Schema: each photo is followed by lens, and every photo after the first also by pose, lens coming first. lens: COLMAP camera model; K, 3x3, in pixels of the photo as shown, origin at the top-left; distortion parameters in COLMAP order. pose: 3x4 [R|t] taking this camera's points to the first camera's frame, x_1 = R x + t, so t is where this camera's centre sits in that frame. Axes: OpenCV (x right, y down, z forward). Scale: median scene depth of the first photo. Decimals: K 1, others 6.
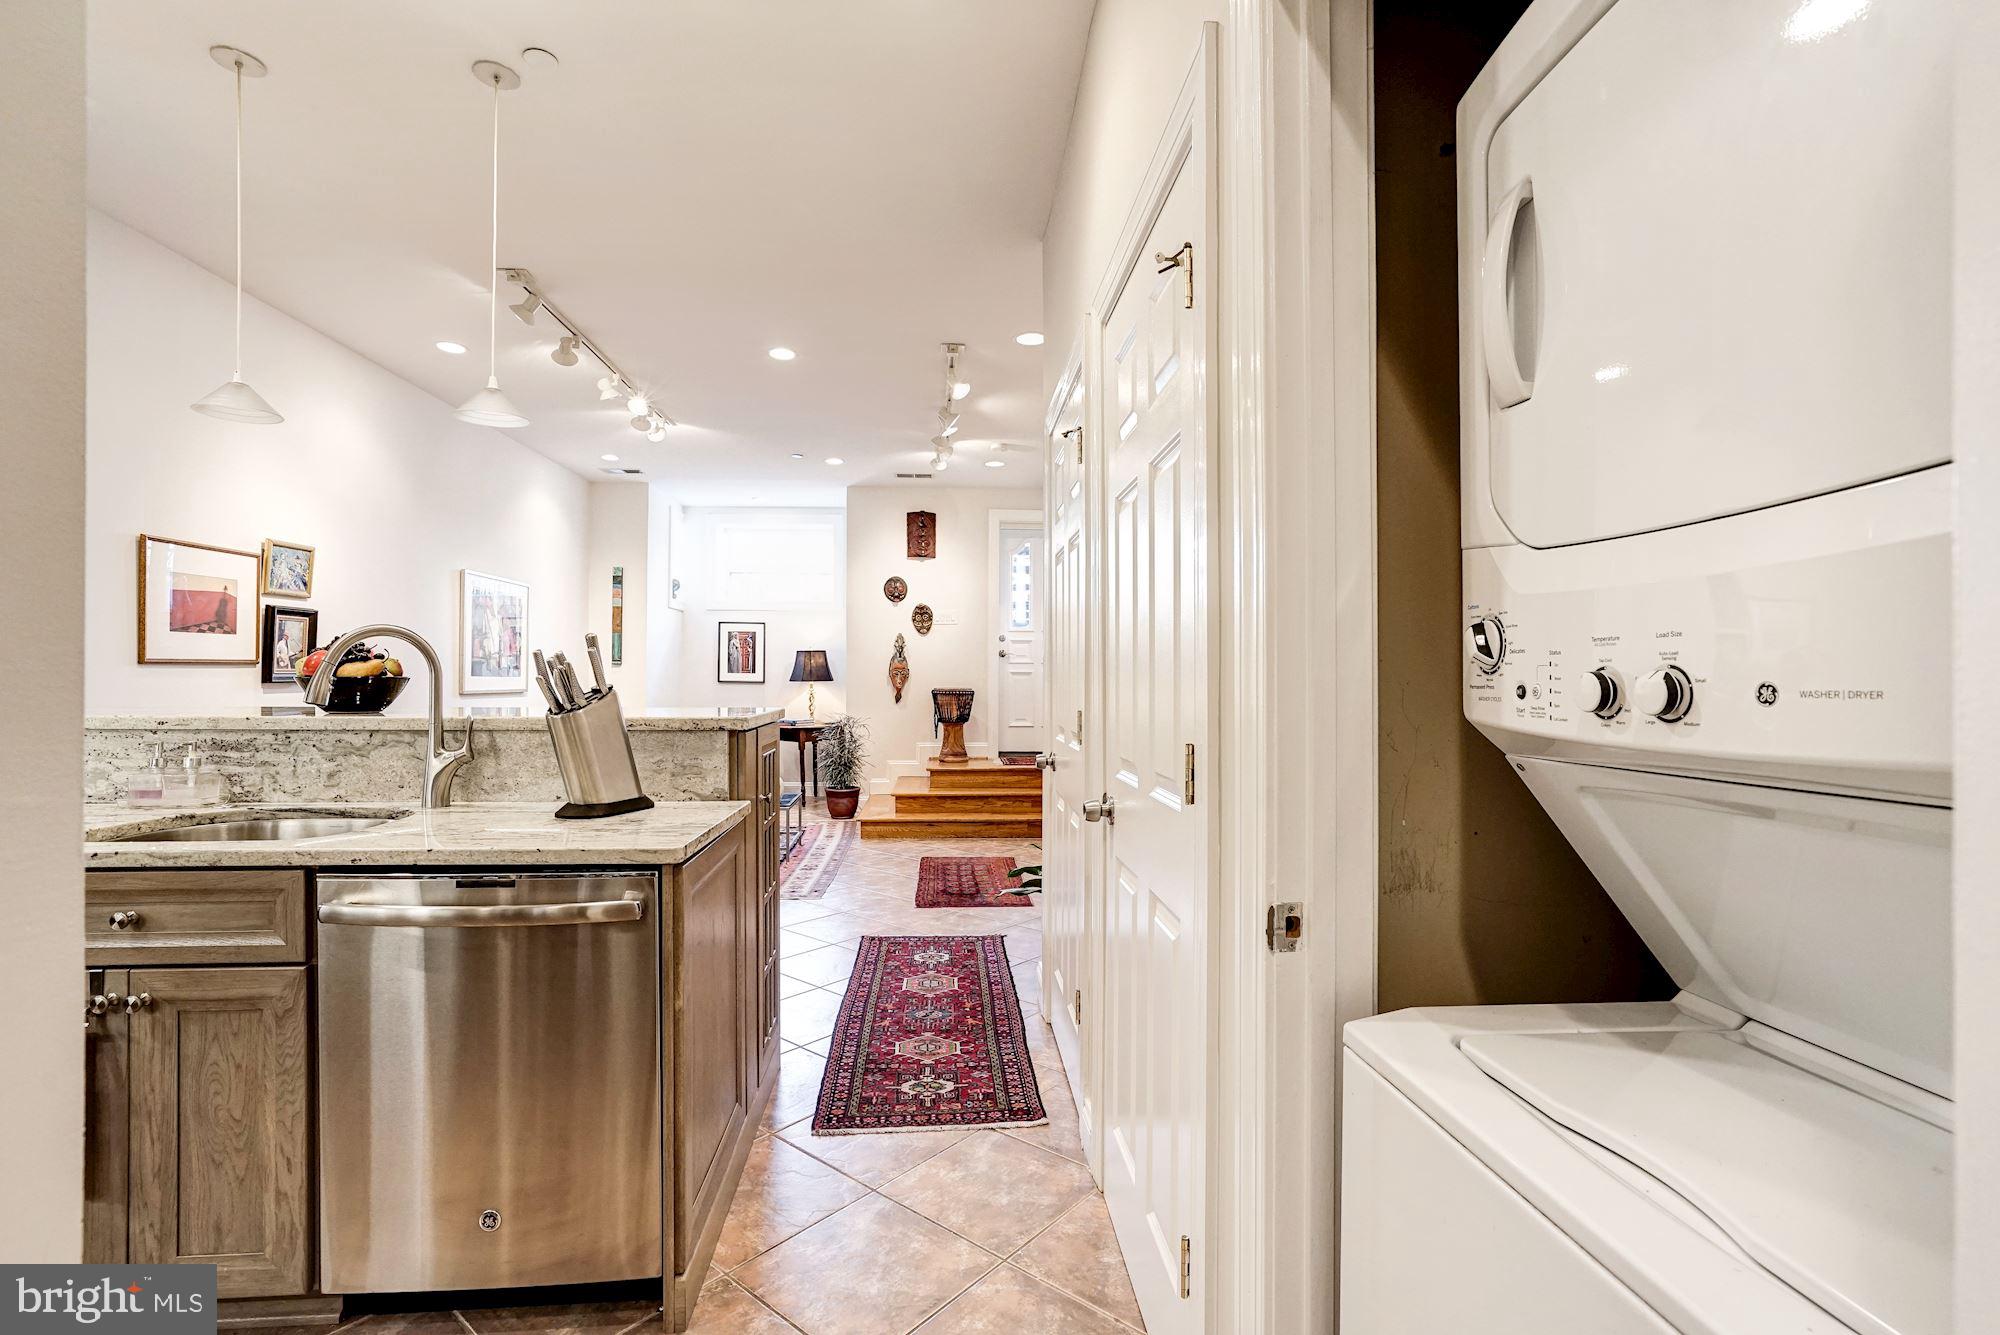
lens RADIAL K [[913.7, 0, 996.7], [0, 913.7, 674.5], [0, 0, 1]] dist [-0.054755, 0.031008]
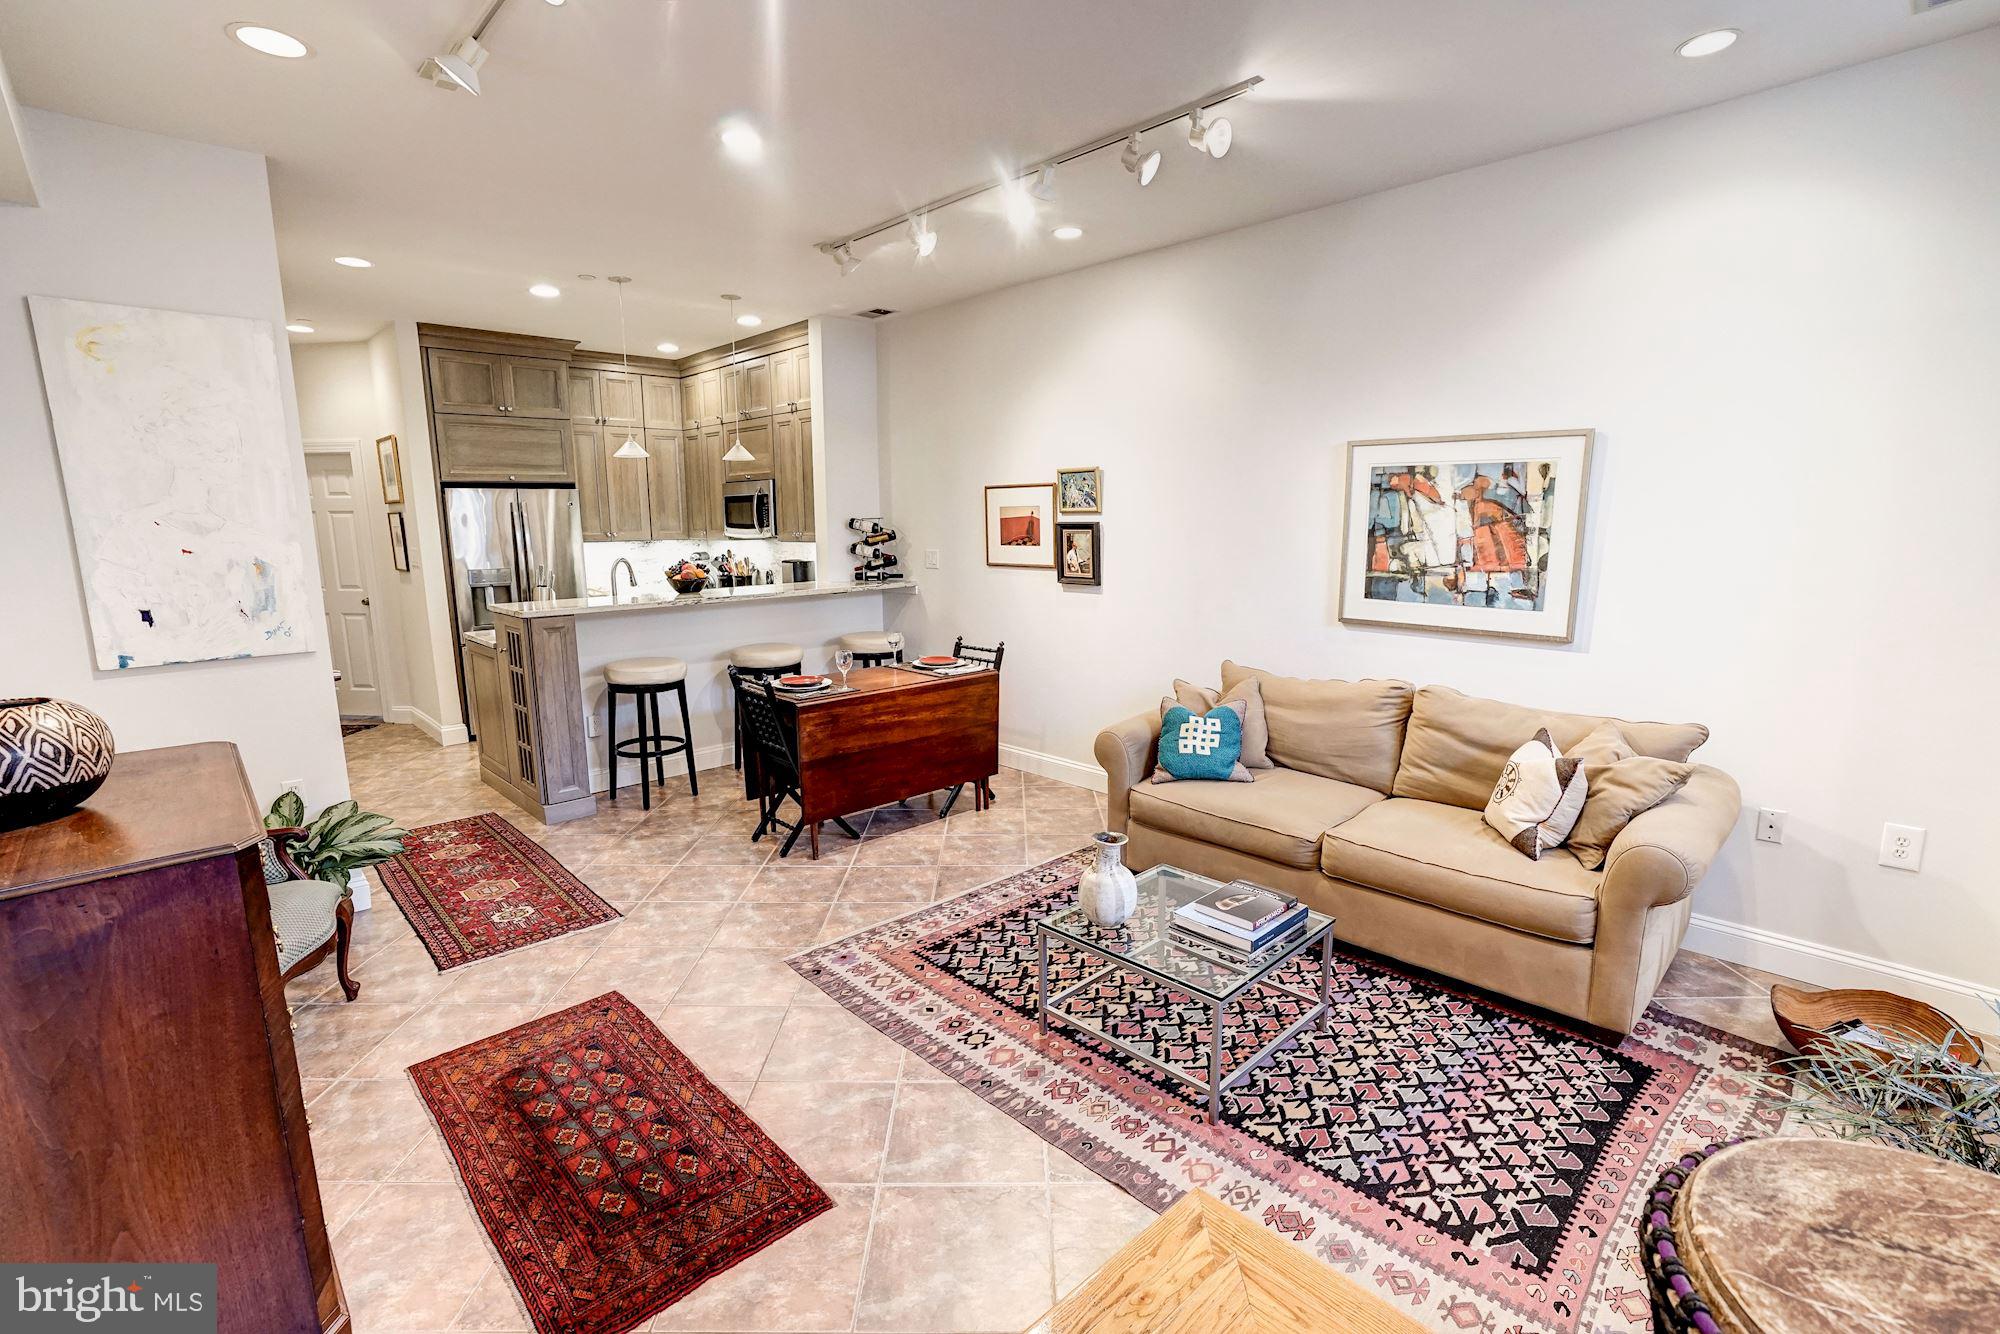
lens RADIAL K [[913.7, 0, 996.7], [0, 913.7, 674.0], [0, 0, 1]] dist [-0.054755, 0.031008]
pose [[-0.770366, 0.113534, -0.627412, 0.049688], [0.005284, 0.985122, 0.171775, -0.046052], [0.637580, 0.129015, -0.759505, 1.021577]]
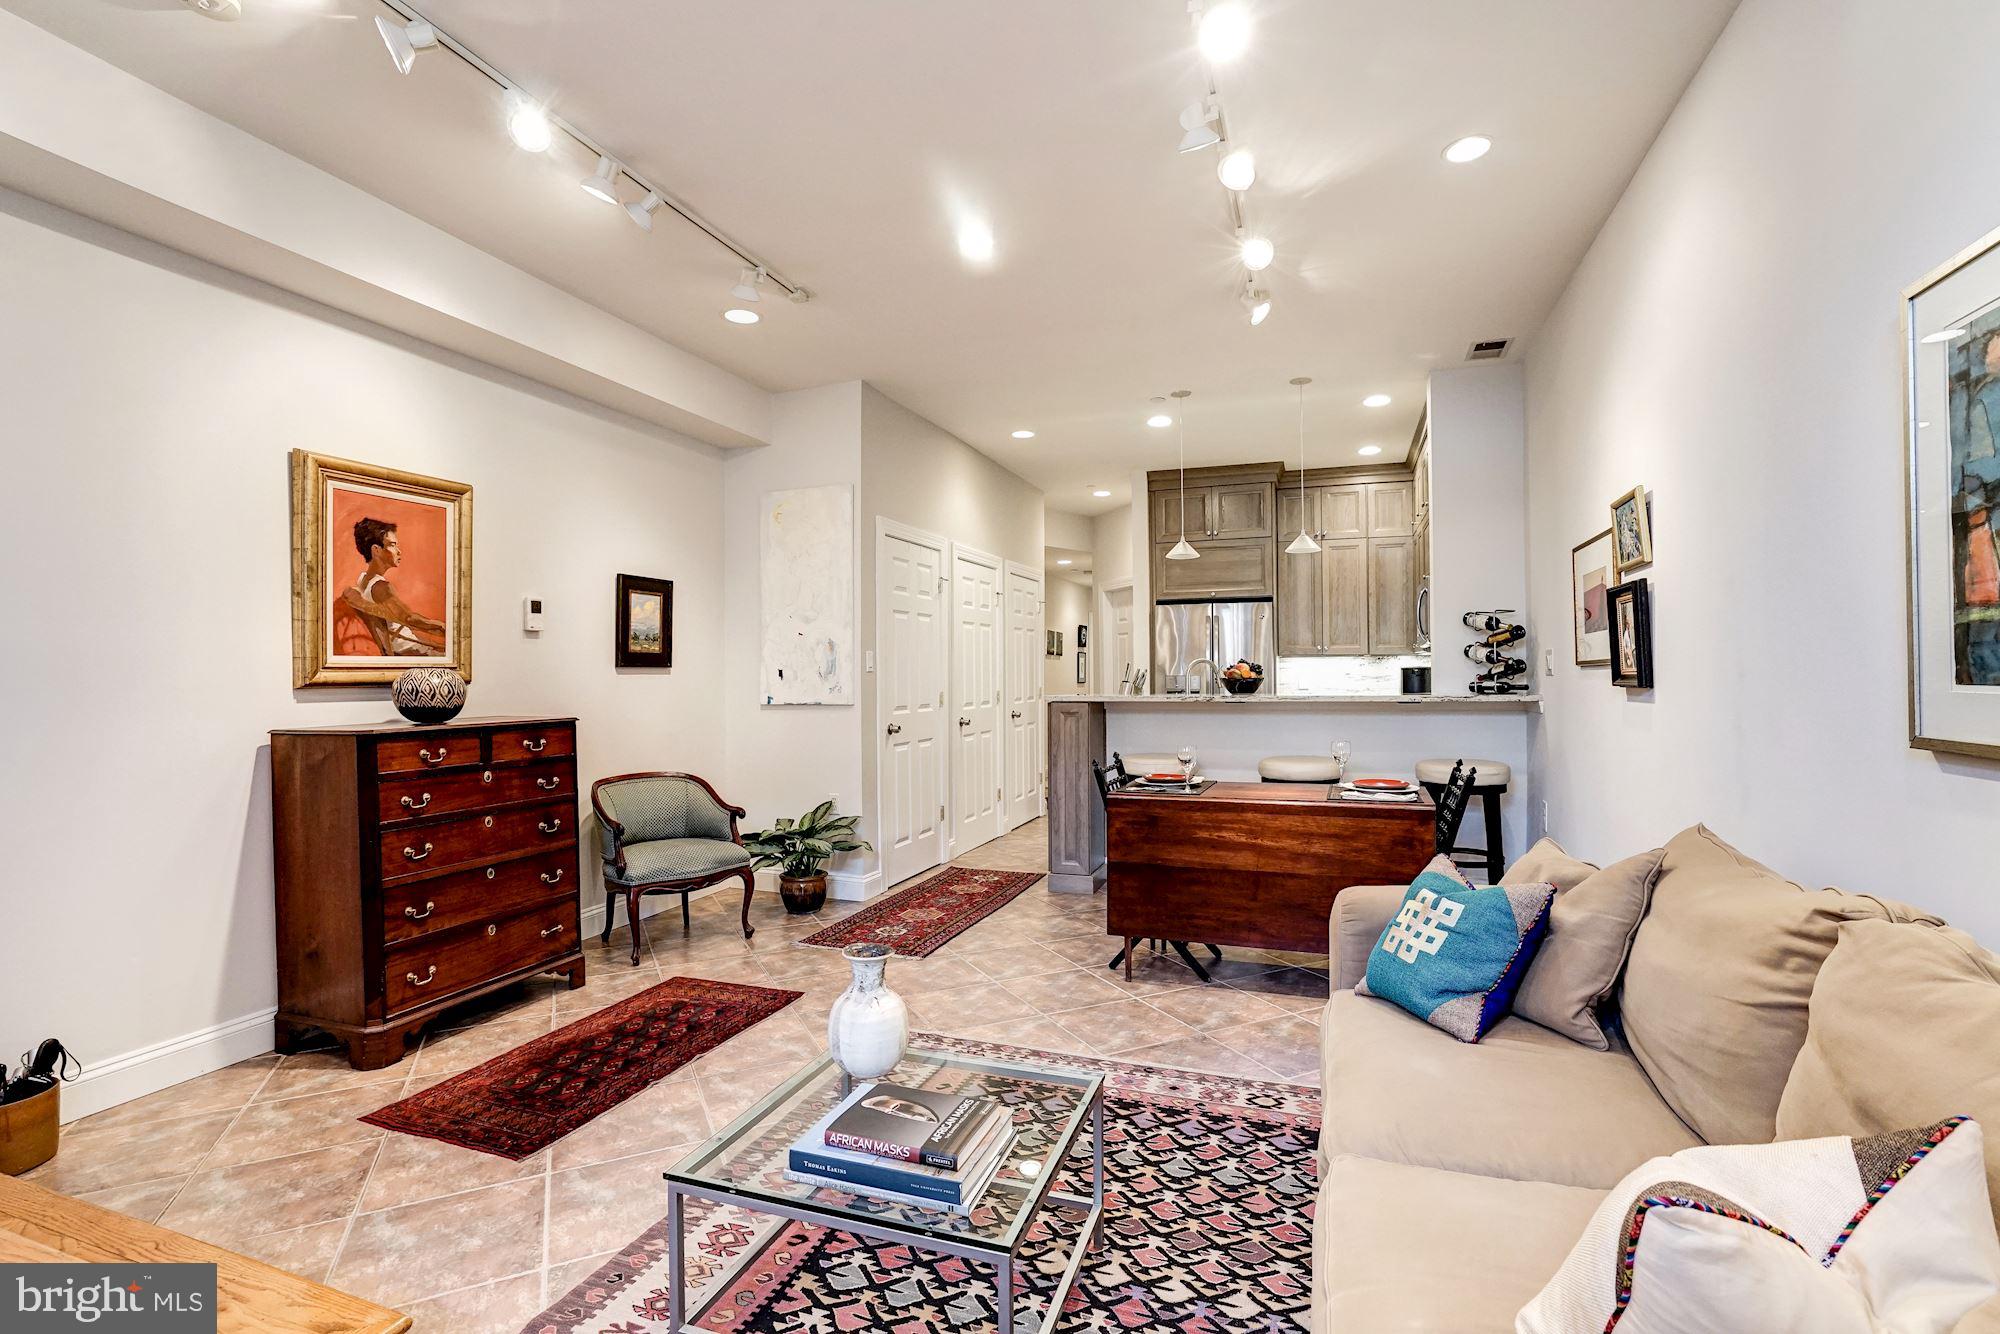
lens RADIAL K [[913.7, 0, 996.7], [0, 913.7, 674.0], [0, 0, 1]] dist [-0.054755, 0.031008]
pose [[-0.912119, 0.004543, 0.409901, -0.335463], [0.004082, 0.999990, -0.001999, -0.001267], [-0.409906, -0.000150, -0.912128, 1.010117]]
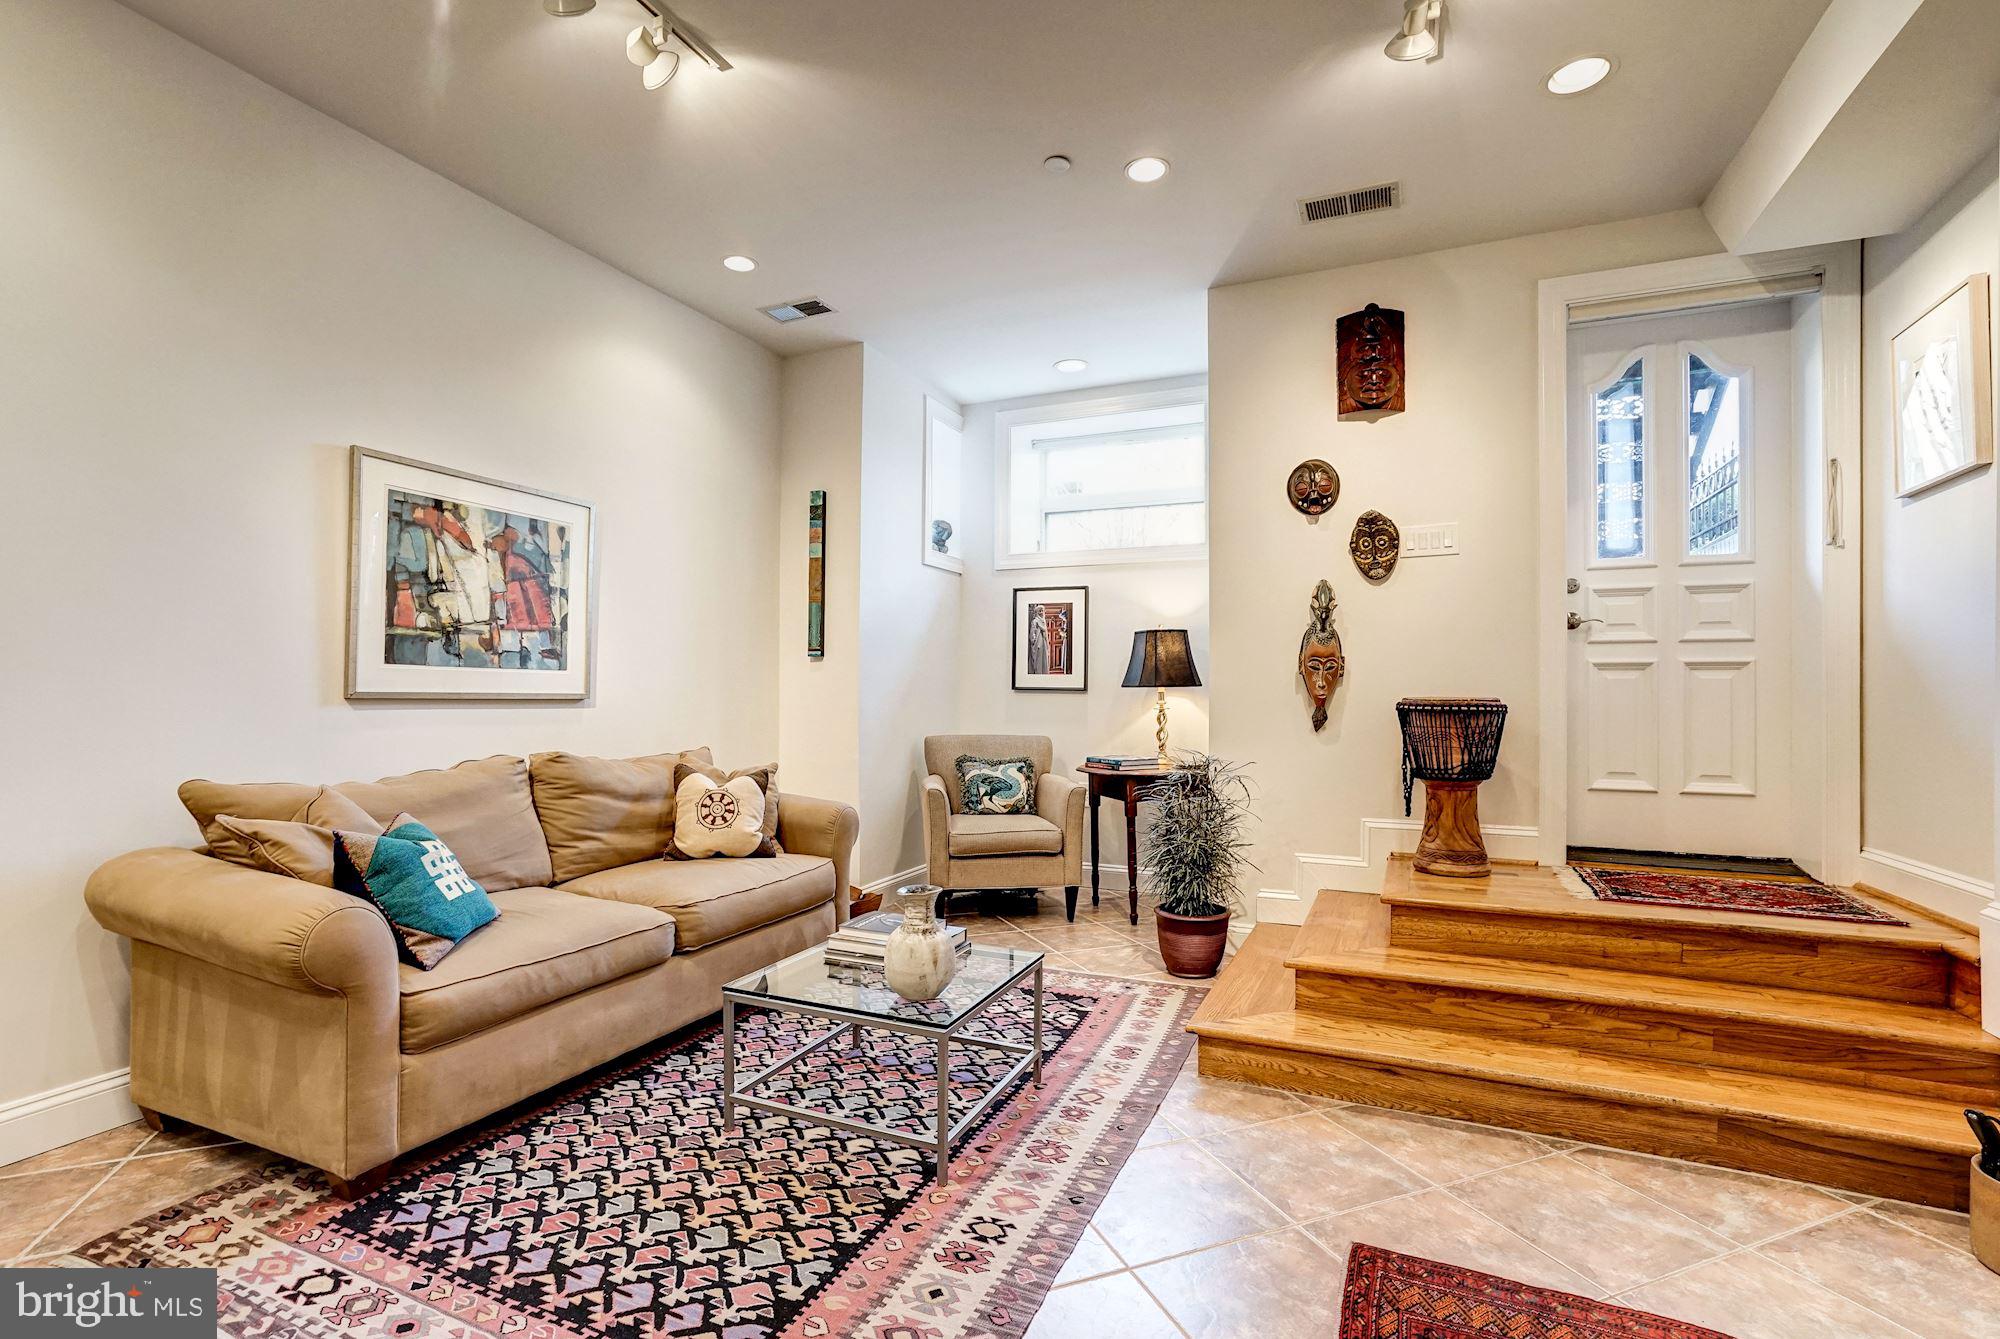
lens RADIAL K [[921.0, 0, 999.3], [0, 921.0, 686.1], [0, 0, 1]] dist [-0.048475, 0.025161]
pose [[0.883749, -0.002365, -0.467956, -0.035879], [-0.002035, 0.999958, -0.008898, 0.013702], [0.467957, 0.008816, 0.883707, 0.541380]]
